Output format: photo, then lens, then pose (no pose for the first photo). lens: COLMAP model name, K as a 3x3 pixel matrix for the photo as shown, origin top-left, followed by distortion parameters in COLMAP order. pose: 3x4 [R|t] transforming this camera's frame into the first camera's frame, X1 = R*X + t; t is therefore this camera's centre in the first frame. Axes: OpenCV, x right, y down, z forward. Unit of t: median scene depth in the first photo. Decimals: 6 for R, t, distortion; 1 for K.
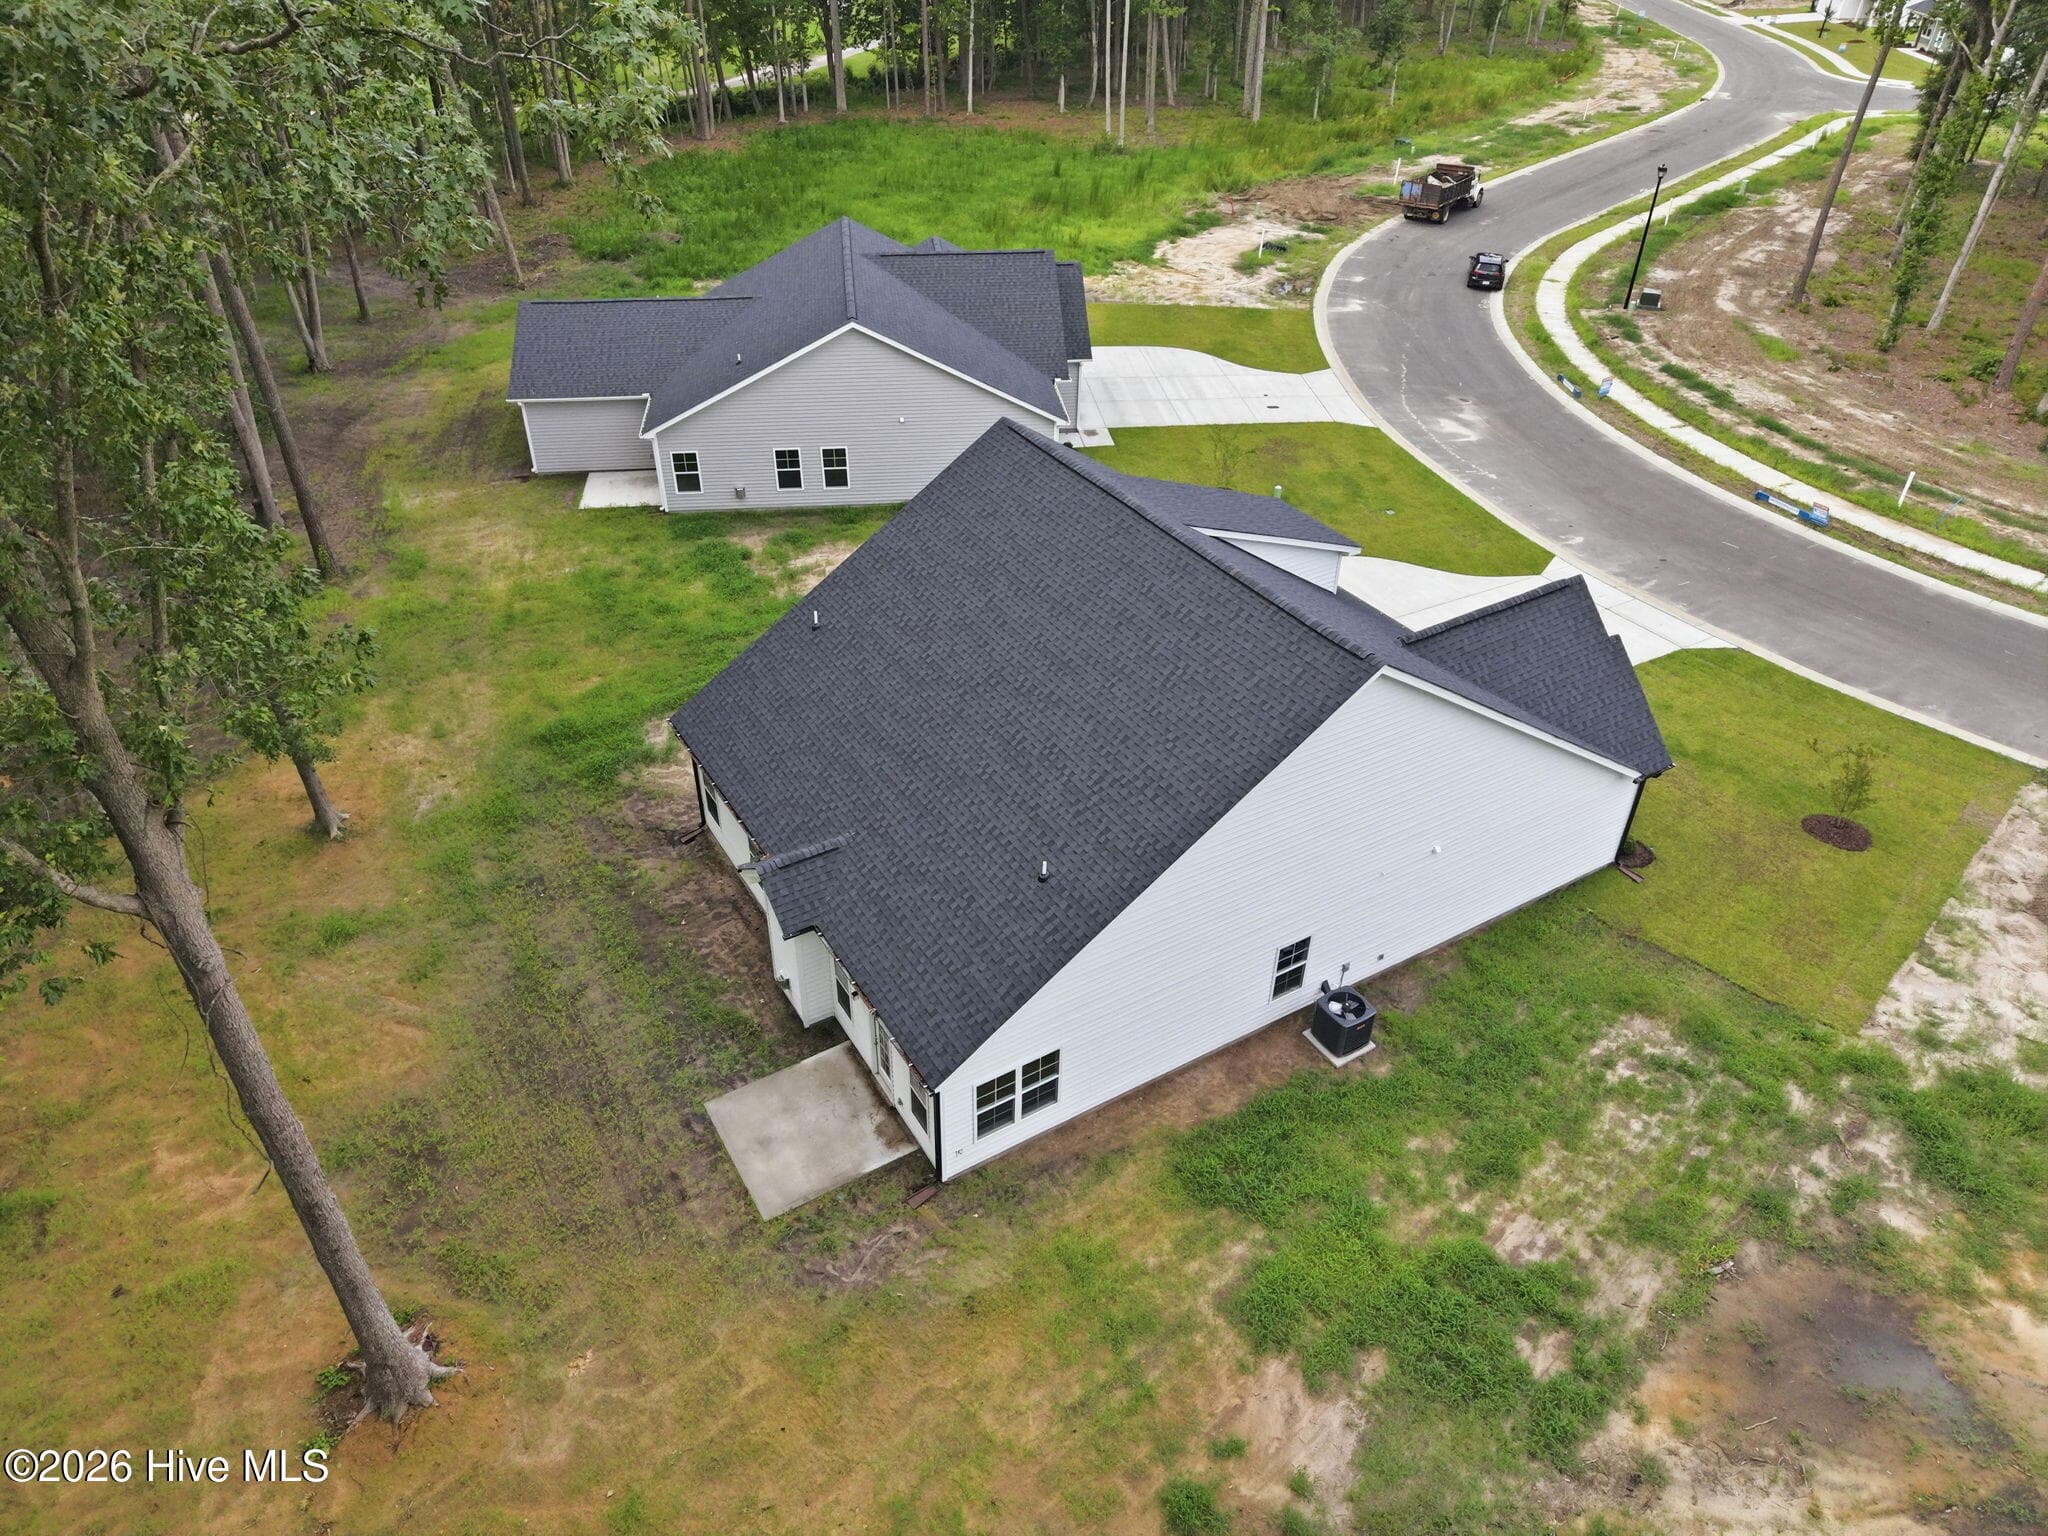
lens RADIAL K [[1372.8, 0, 1024.0], [0, 1372.8, 768.0], [0, 0, 1]] dist [0.011025, -0.003364]
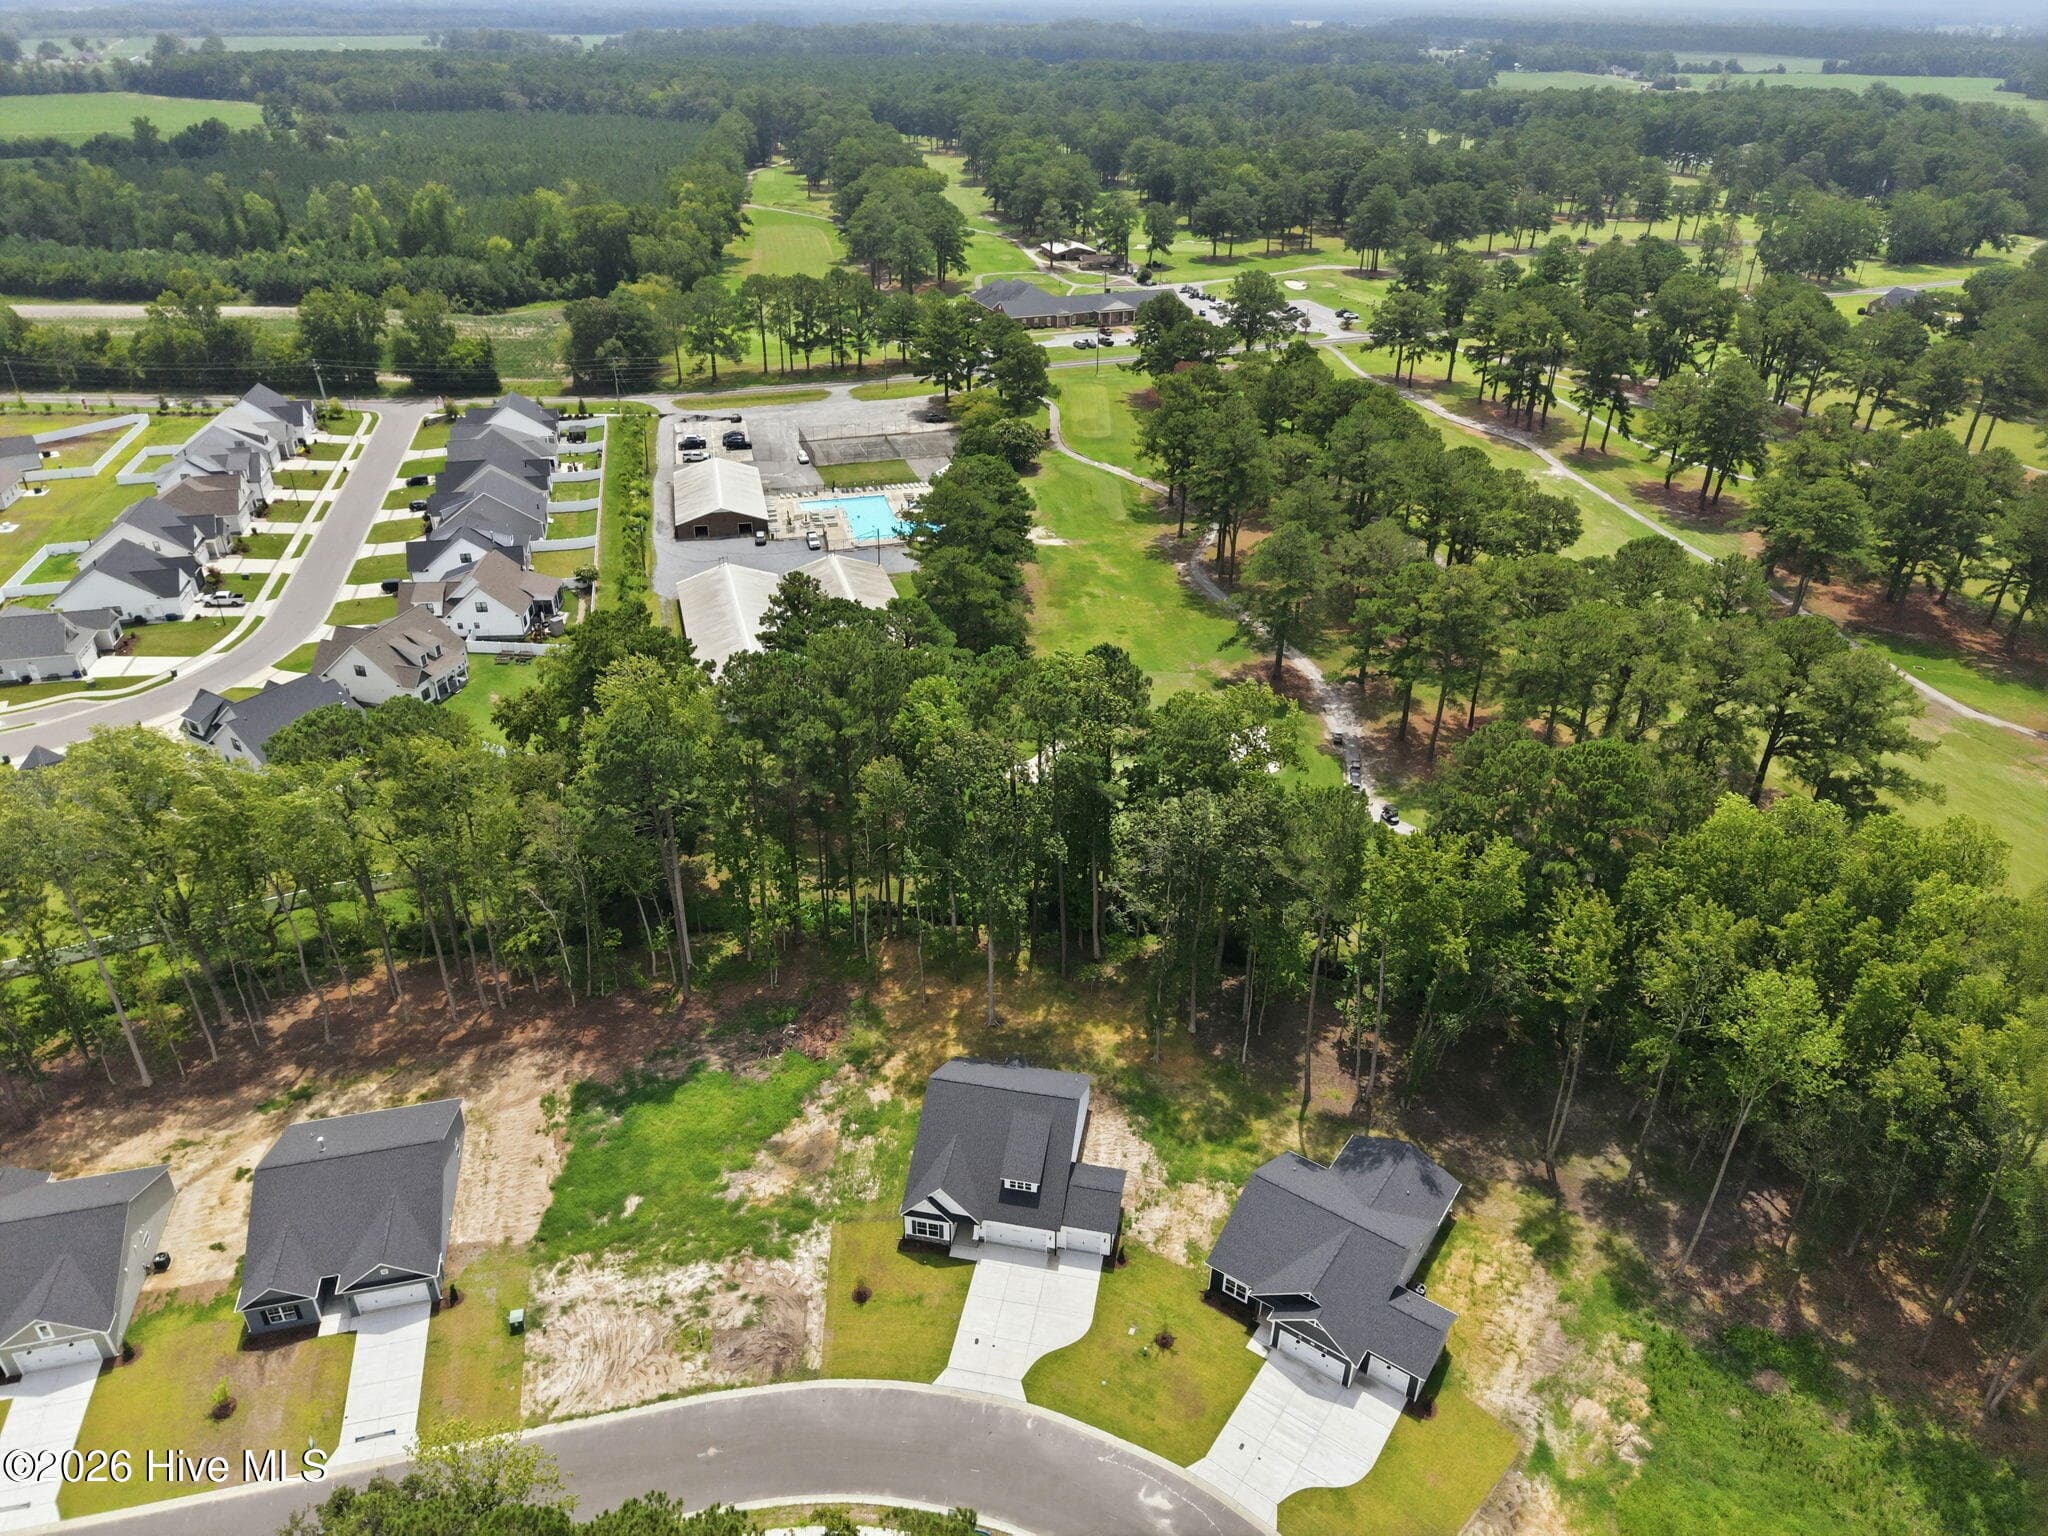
lens RADIAL K [[1344.4, 0, 1044.9], [0, 1344.4, 769.7], [0, 0, 1]] dist [0.046345, -0.092151]
pose [[-0.660164, 0.342493, -0.668492, 2.107393], [-0.467831, 0.508794, 0.722677, -3.203626], [0.587637, 0.789827, -0.175659, 0.902183]]
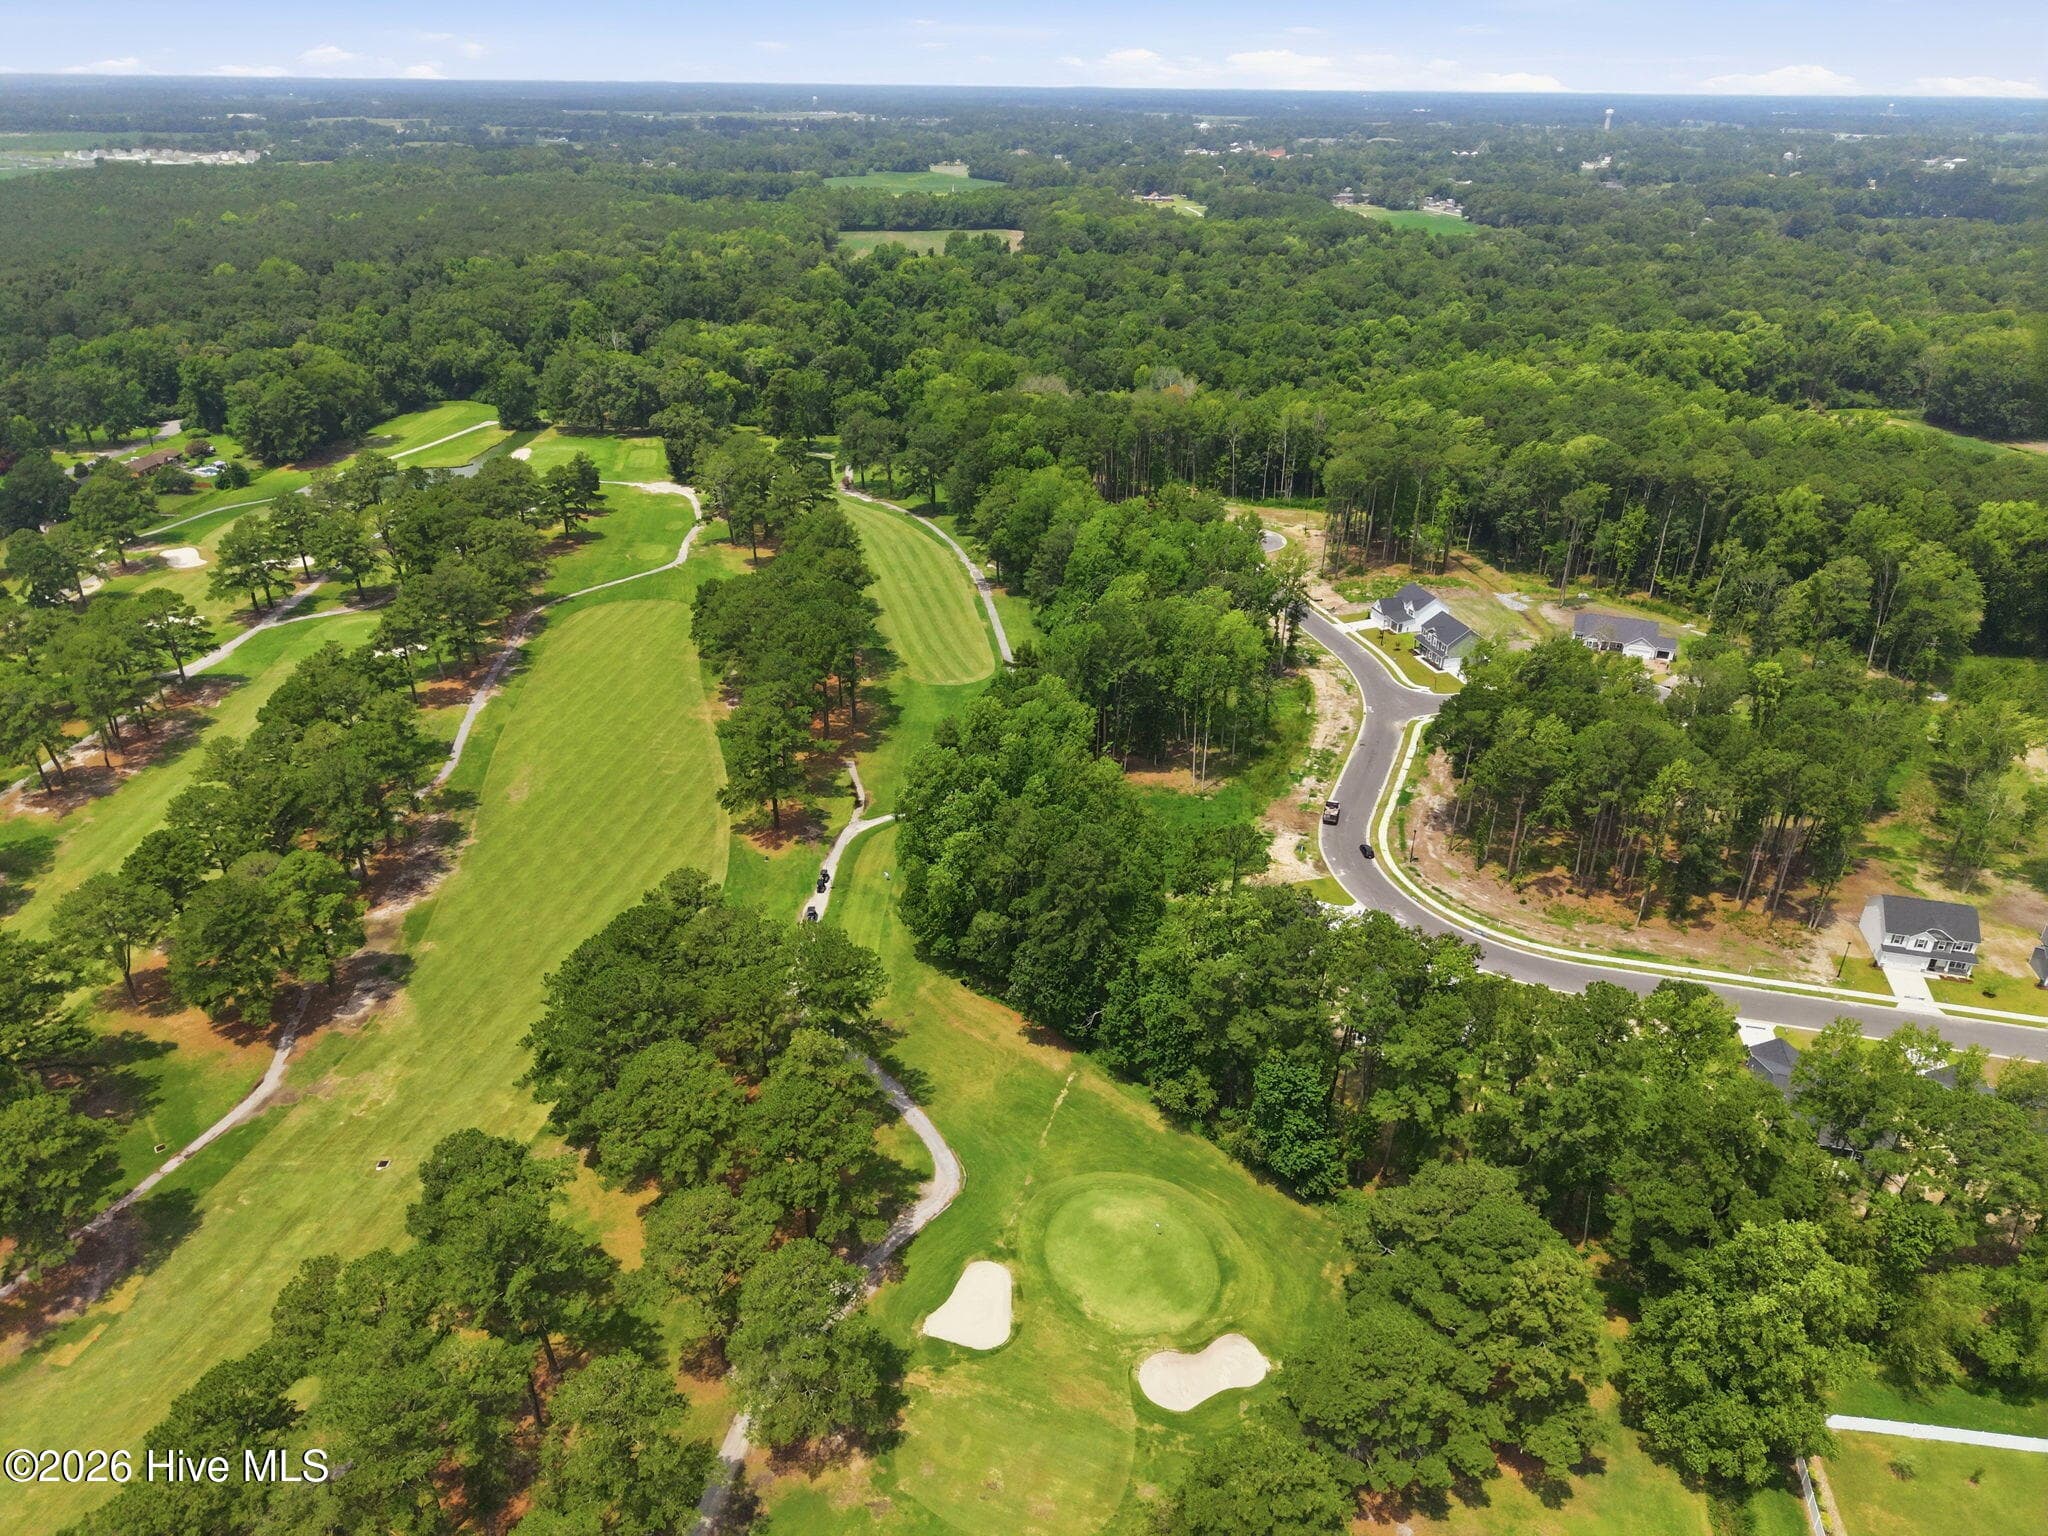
lens RADIAL K [[1537.1, 0, 1024.0], [0, 1537.1, 768.0], [0, 0, 1]] dist [0.052453, -0.041443]
pose [[0.947565, -0.132252, 0.290911, -3.578557], [0.182708, 0.971086, -0.153654, -0.307974], [-0.262178, 0.198749, 0.944331, -5.576713]]
